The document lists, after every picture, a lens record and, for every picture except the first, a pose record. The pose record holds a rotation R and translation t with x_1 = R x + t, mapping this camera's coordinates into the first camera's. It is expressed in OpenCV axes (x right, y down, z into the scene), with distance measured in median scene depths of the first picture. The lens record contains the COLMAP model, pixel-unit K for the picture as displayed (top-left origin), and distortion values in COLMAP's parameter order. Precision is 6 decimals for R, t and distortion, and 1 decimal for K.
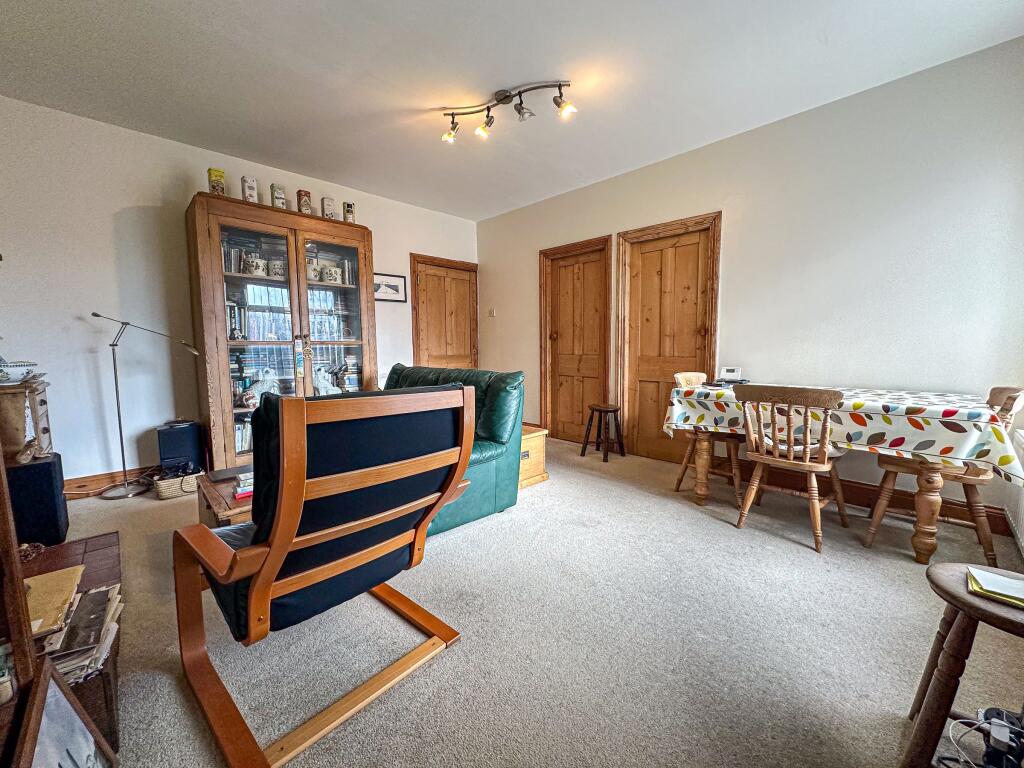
lens RADIAL K [[409.5, 0, 511.7], [0, 409.5, 383.1], [0, 0, 1]] dist [-0.001327, 0.000751]
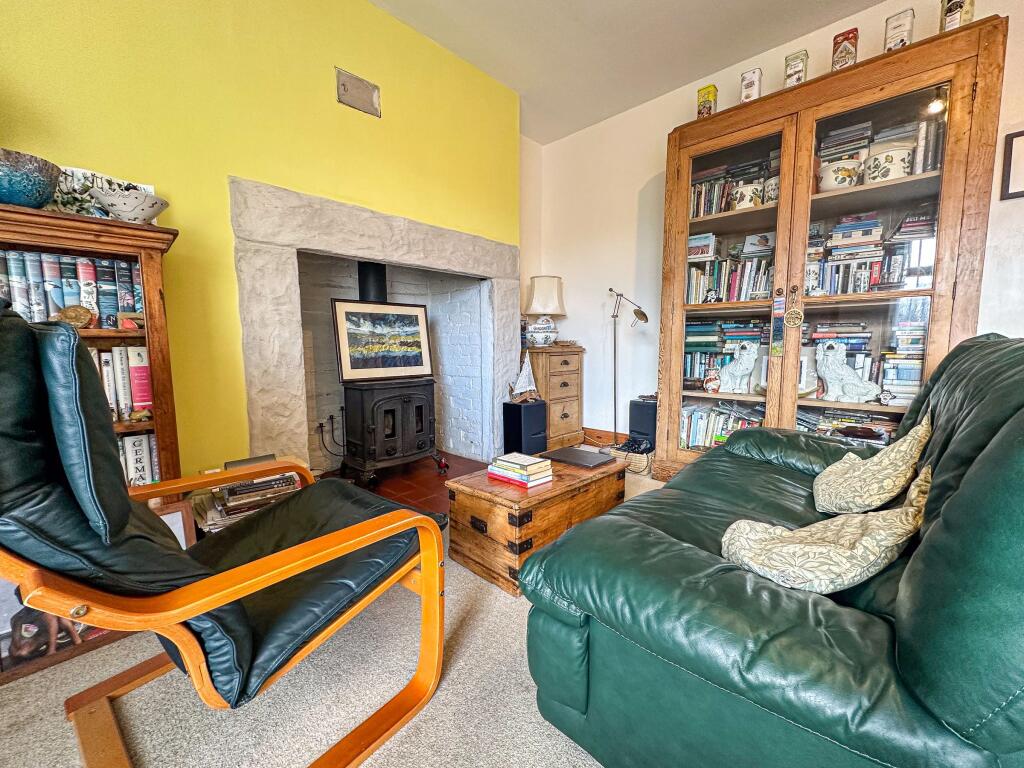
lens RADIAL K [[409.5, 0, 512.1], [0, 409.5, 383.4], [0, 0, 1]] dist [-0.001327, 0.000751]
pose [[0.036301, 0.109311, -0.993345, 0.104045], [-0.082298, 0.990950, 0.106040, -0.007520], [0.995946, 0.077901, 0.044968, 0.591999]]
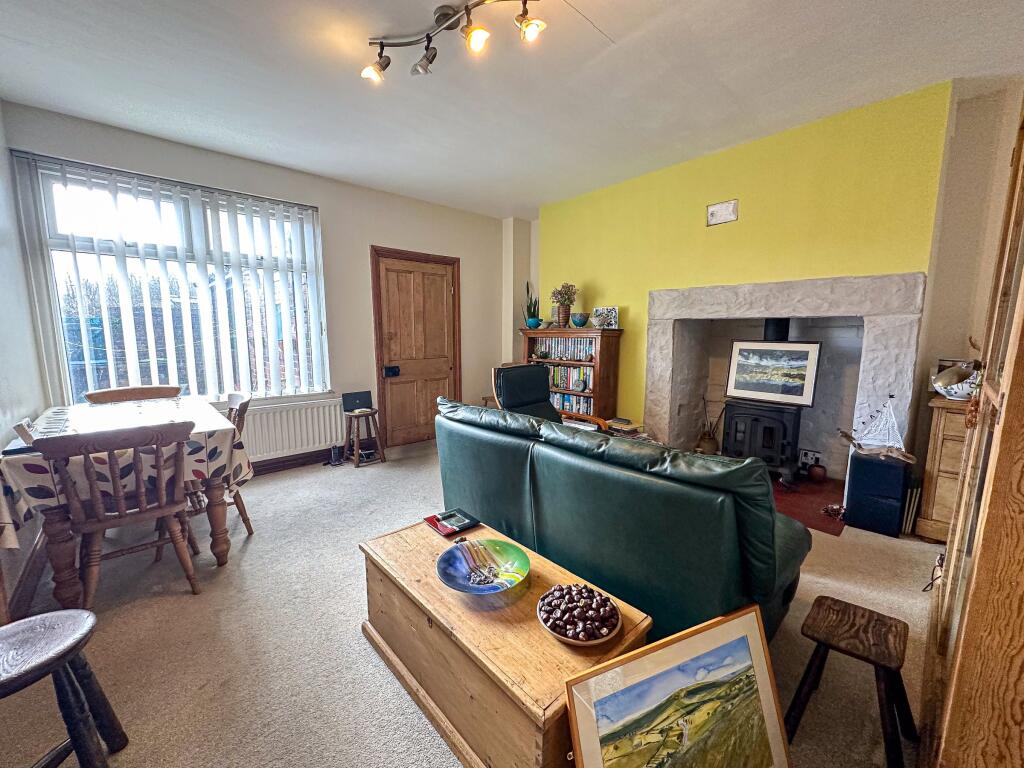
lens RADIAL K [[409.5, 0, 512.2], [0, 409.5, 386.5], [0, 0, 1]] dist [-0.001327, 0.000751]
pose [[-0.999607, 0.006054, 0.027363, -0.053806], [0.012021, 0.974628, 0.223507, -0.139299], [-0.025316, 0.223748, -0.974318, 1.190625]]
